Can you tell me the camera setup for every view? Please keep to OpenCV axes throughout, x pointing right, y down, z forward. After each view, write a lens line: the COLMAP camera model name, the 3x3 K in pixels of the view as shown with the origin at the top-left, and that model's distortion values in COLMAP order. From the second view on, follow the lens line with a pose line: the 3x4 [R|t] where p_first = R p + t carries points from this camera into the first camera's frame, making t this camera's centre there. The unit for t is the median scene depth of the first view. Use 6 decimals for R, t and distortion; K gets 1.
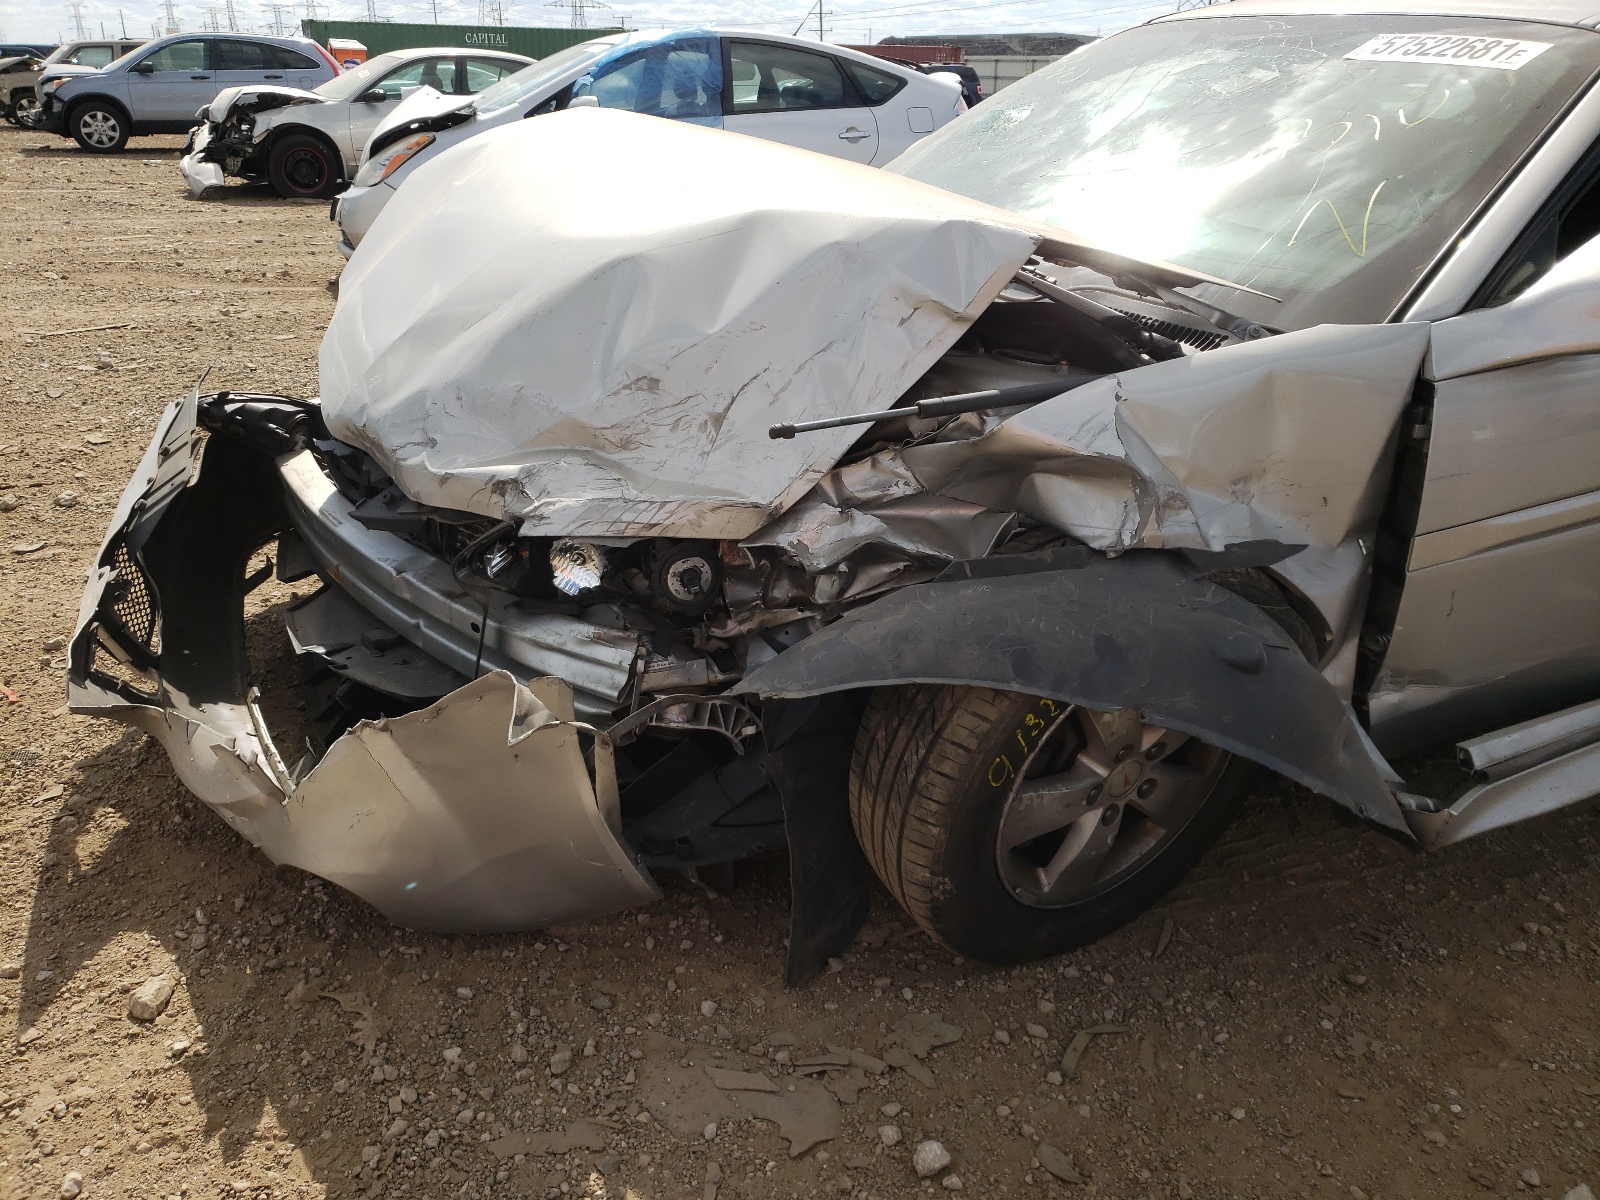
lens RADIAL K [[1218.3, 0, 799.1], [0, 1218.3, 585.3], [0, 0, 1]] dist [-0.008299, 0.000932]
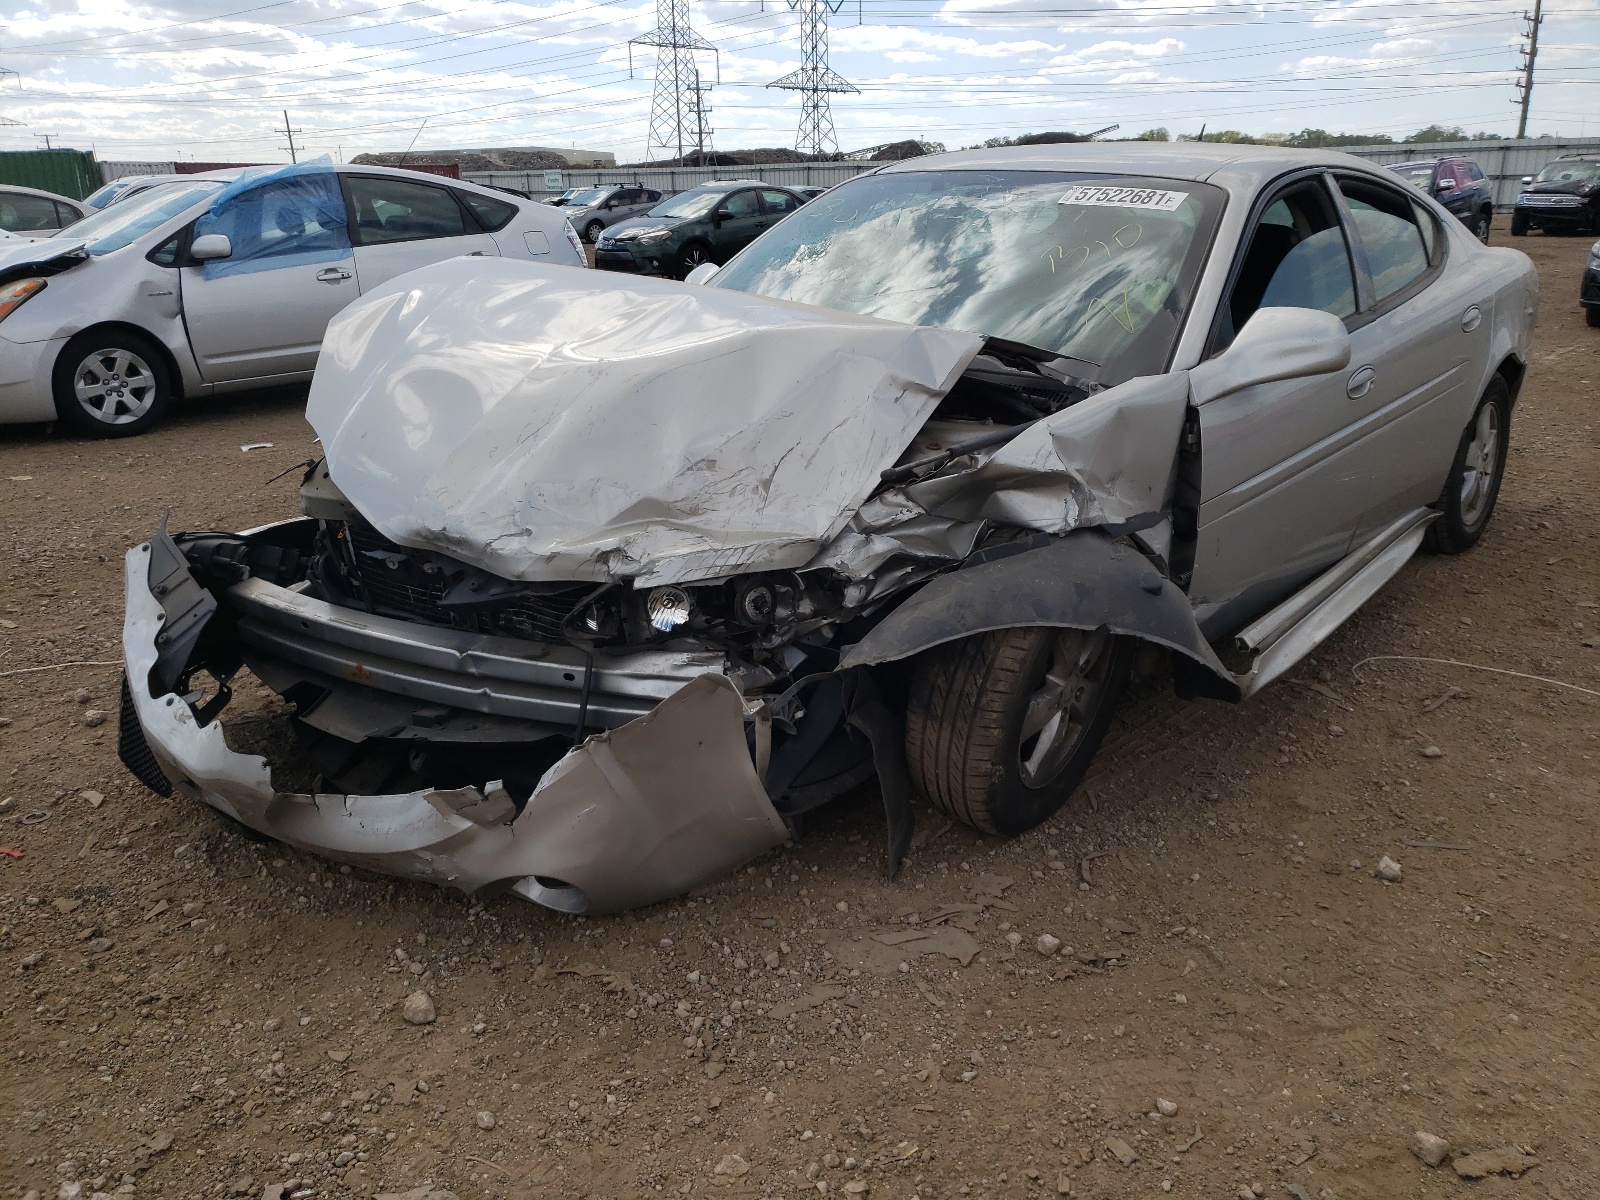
lens RADIAL K [[1218.3, 0, 802.5], [0, 1218.3, 608.3], [0, 0, 1]] dist [-0.008299, 0.000932]
pose [[0.921704, -0.149598, 0.357886, -0.551025], [0.171696, 0.984675, -0.030591, 0.051508], [-0.347825, 0.089643, 0.933264, -0.283279]]
